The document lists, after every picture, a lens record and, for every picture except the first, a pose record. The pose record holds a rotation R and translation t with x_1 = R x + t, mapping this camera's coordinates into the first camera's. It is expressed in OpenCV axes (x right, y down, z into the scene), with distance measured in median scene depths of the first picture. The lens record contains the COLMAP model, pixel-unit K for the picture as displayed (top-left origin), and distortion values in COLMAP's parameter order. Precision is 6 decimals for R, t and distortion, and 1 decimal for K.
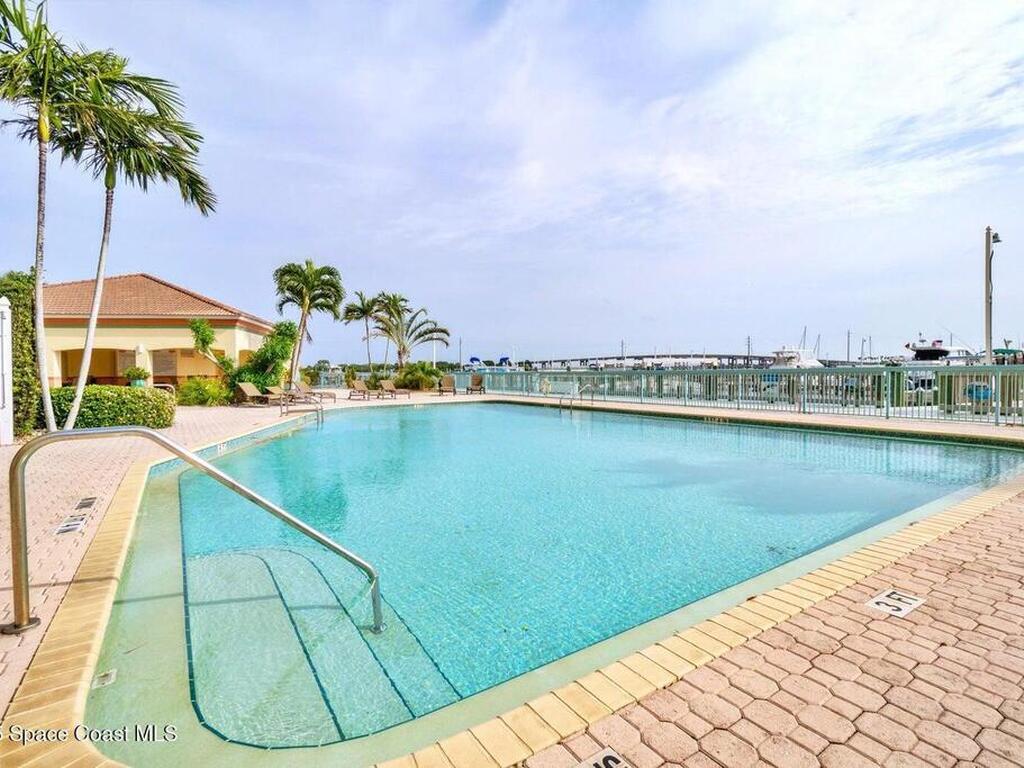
lens RADIAL K [[507.5, 0, 512.0], [0, 507.5, 384.0], [0, 0, 1]] dist [-0.000805, -0.000131]
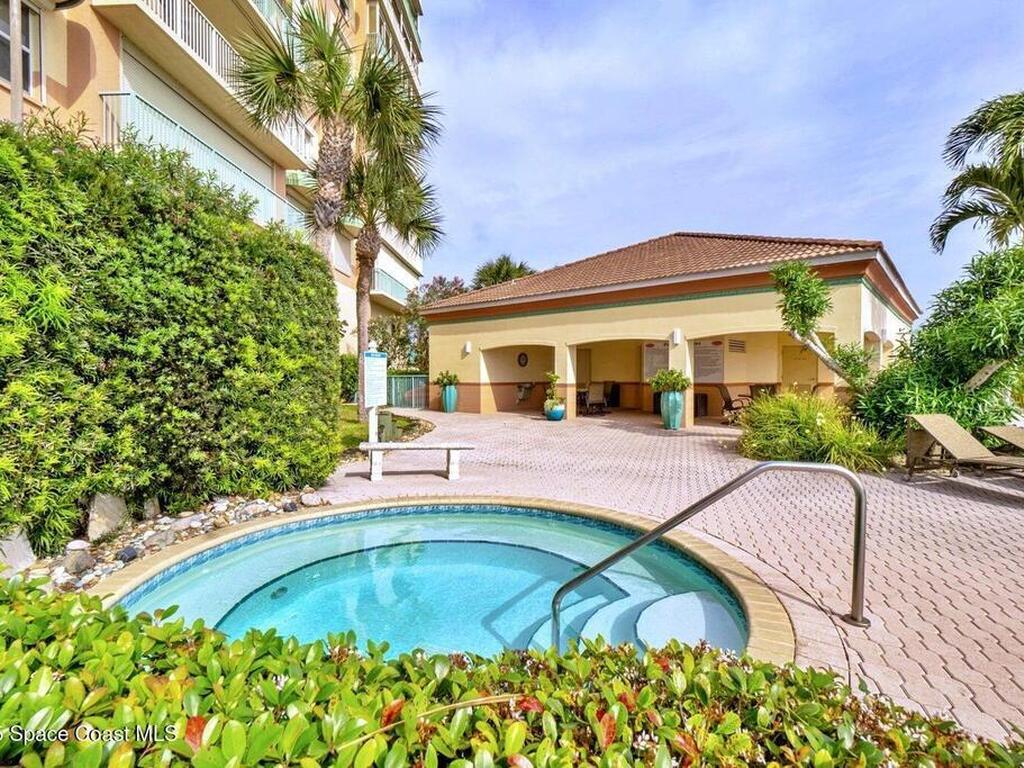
lens RADIAL K [[507.5, 0, 512.0], [0, 507.5, 384.0], [0, 0, 1]] dist [-0.000805, -0.000131]
pose [[0.603743, 0.025387, -0.796774, -0.382264], [-0.018843, 0.999668, 0.017574, -0.022655], [0.796956, 0.004403, 0.604021, 0.500615]]
